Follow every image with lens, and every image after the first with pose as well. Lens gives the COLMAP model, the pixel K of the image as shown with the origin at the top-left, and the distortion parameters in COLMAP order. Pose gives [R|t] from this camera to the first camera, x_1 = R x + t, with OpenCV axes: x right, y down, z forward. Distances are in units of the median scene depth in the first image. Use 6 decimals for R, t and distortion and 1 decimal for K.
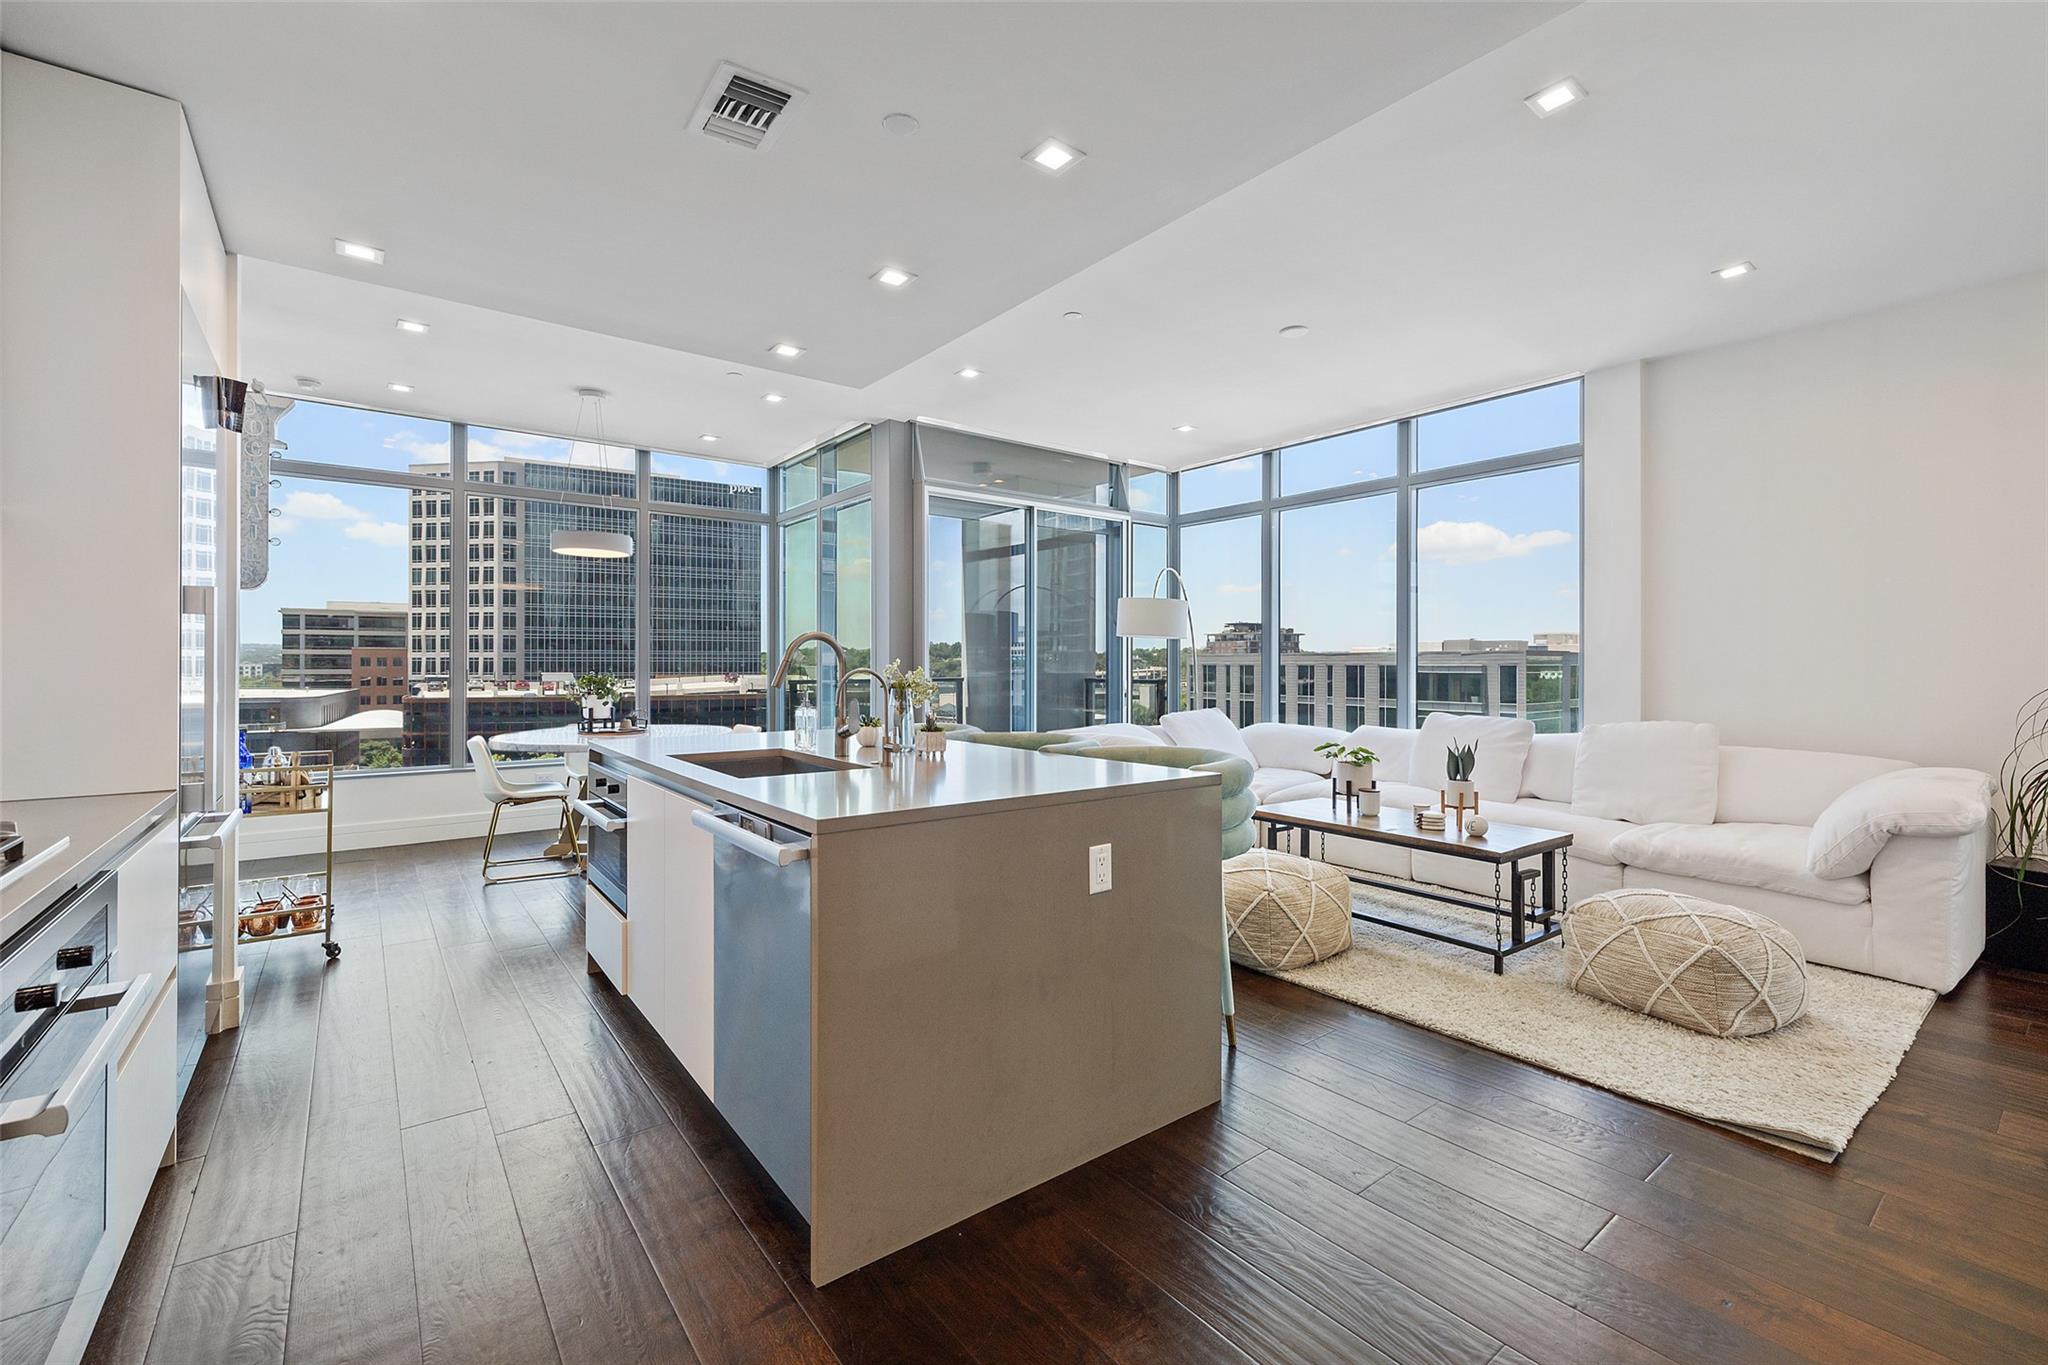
lens RADIAL K [[861.7, 0, 1027.6], [0, 861.7, 662.8], [0, 0, 1]] dist [0.000511, 0.000053]
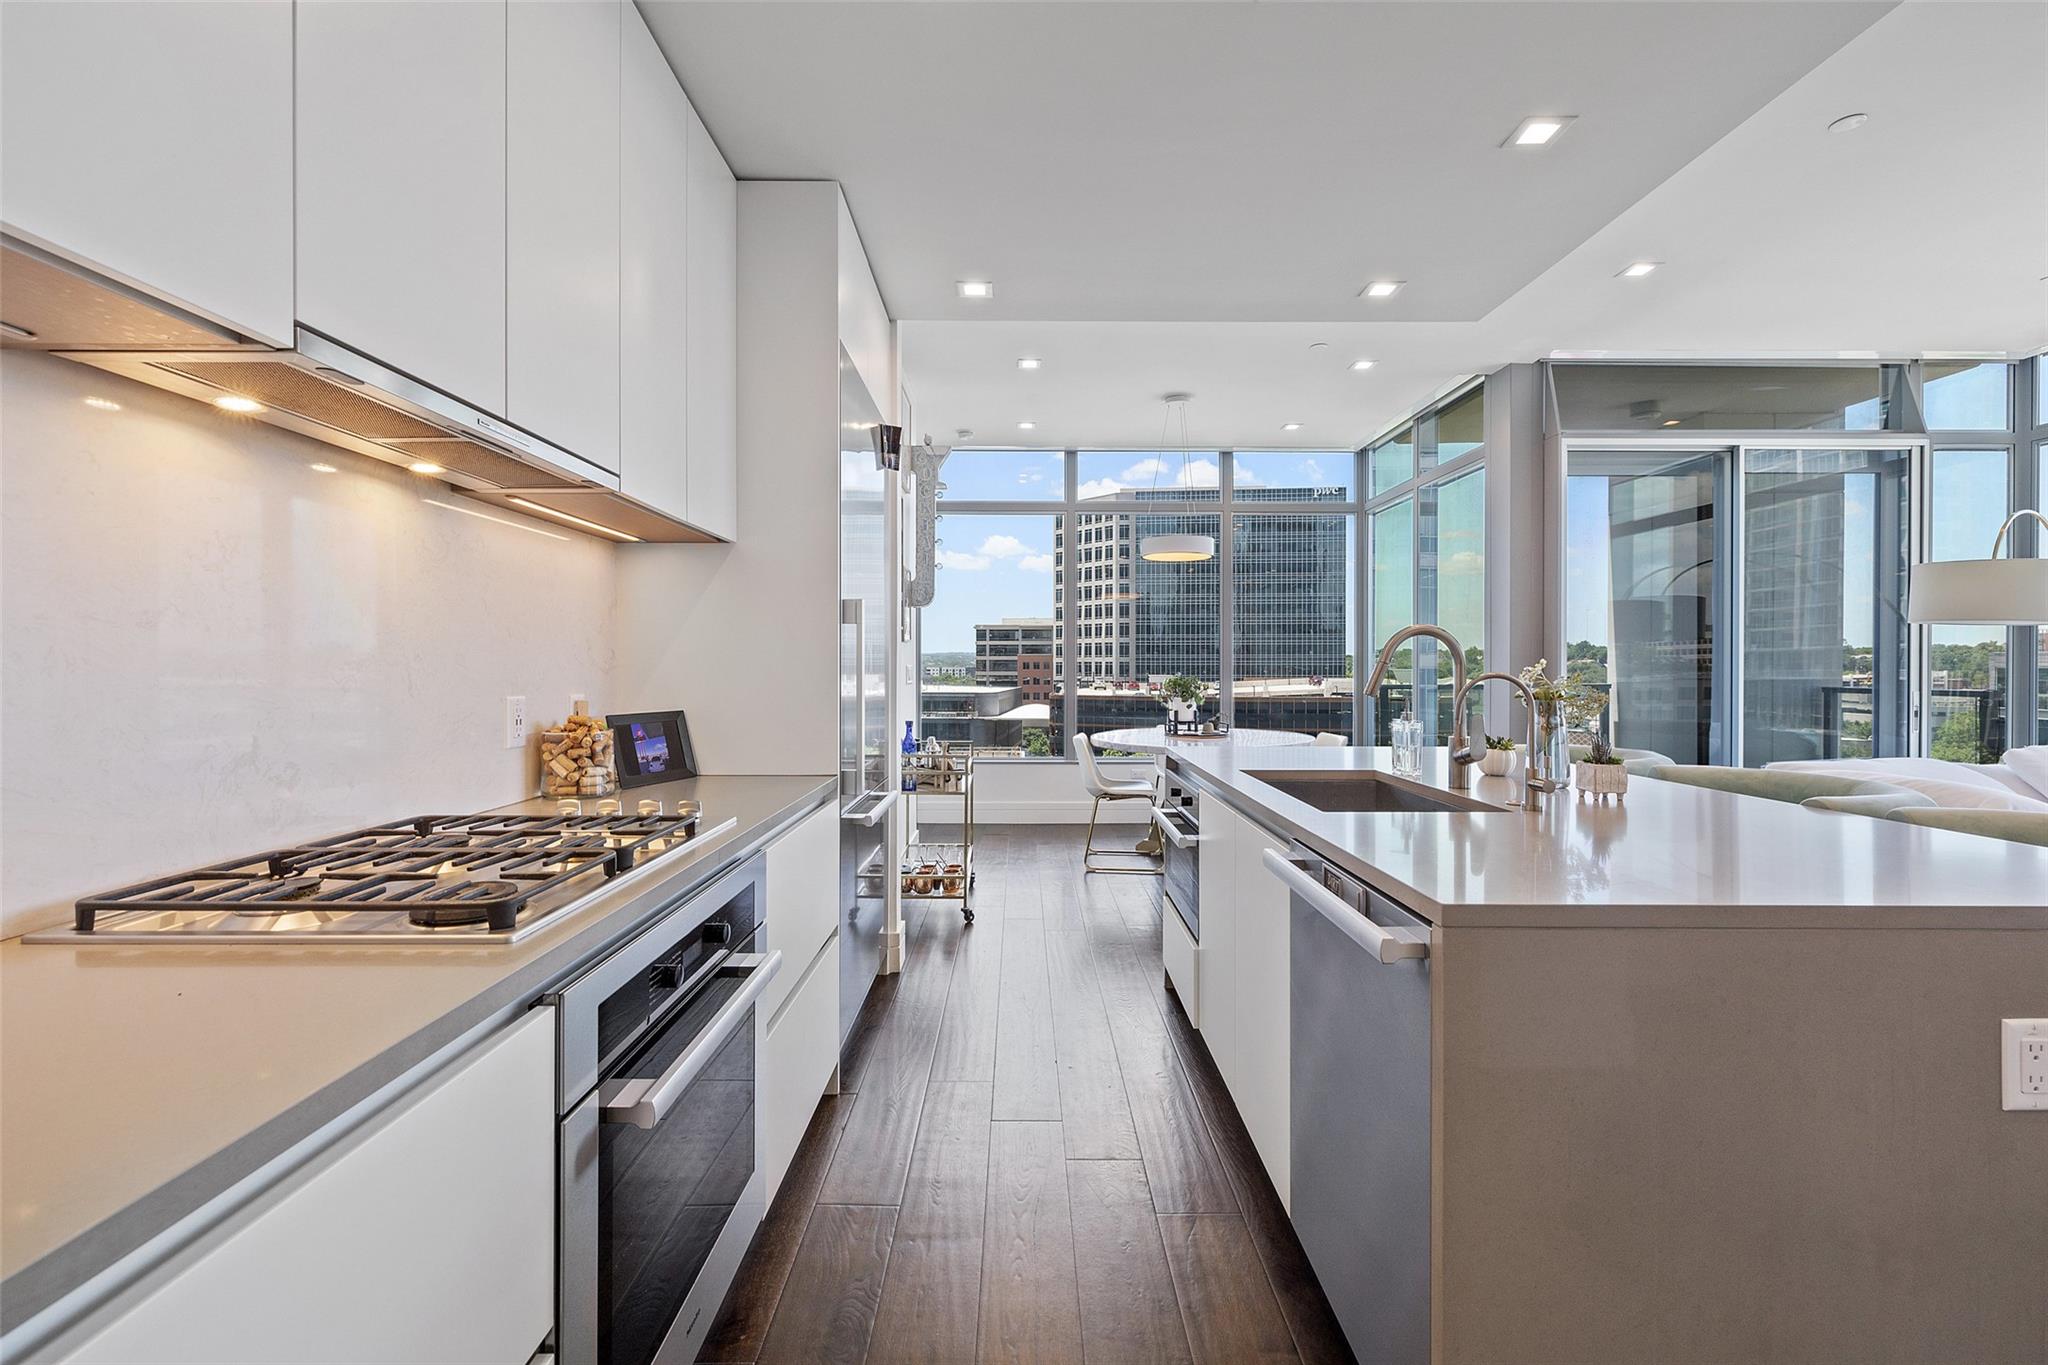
lens RADIAL K [[861.7, 0, 1025.1], [0, 861.7, 671.2], [0, 0, 1]] dist [0.000511, 0.000053]
pose [[0.792148, 0.002402, -0.610325, -0.029558], [0.001190, 0.999984, 0.005479, 0.000617], [0.610328, -0.005067, 0.792132, 0.089632]]
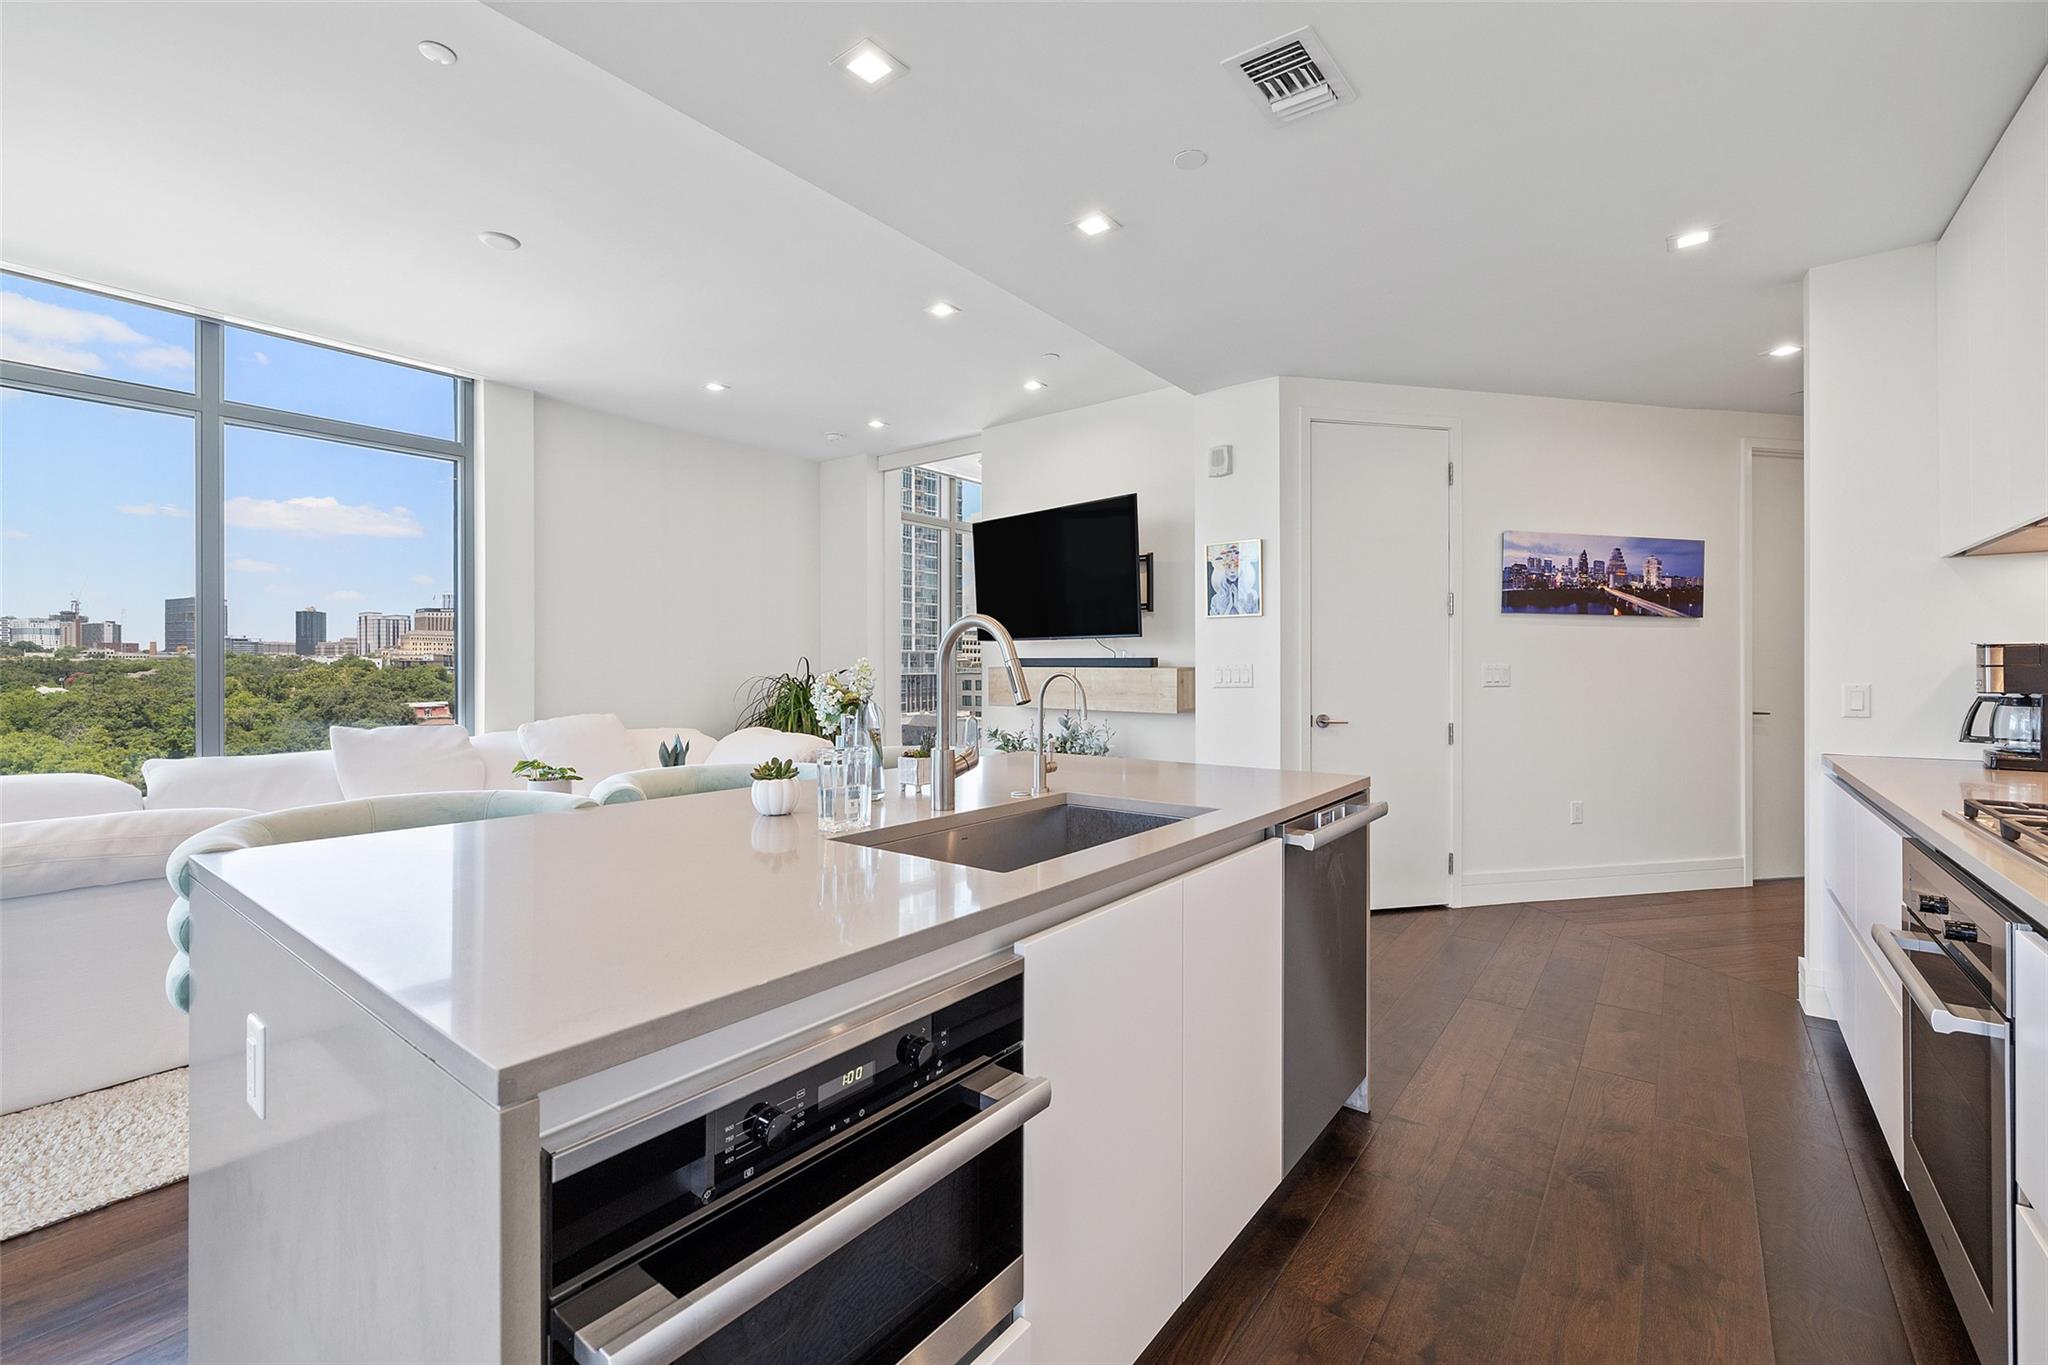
lens RADIAL K [[861.7, 0, 1025.4], [0, 861.7, 671.3], [0, 0, 1]] dist [0.000511, 0.000053]
pose [[-0.240805, -0.000630, 0.970573, -0.447247], [0.006070, 0.999979, 0.002156, 0.006759], [-0.970554, 0.006411, -0.240797, 0.584034]]
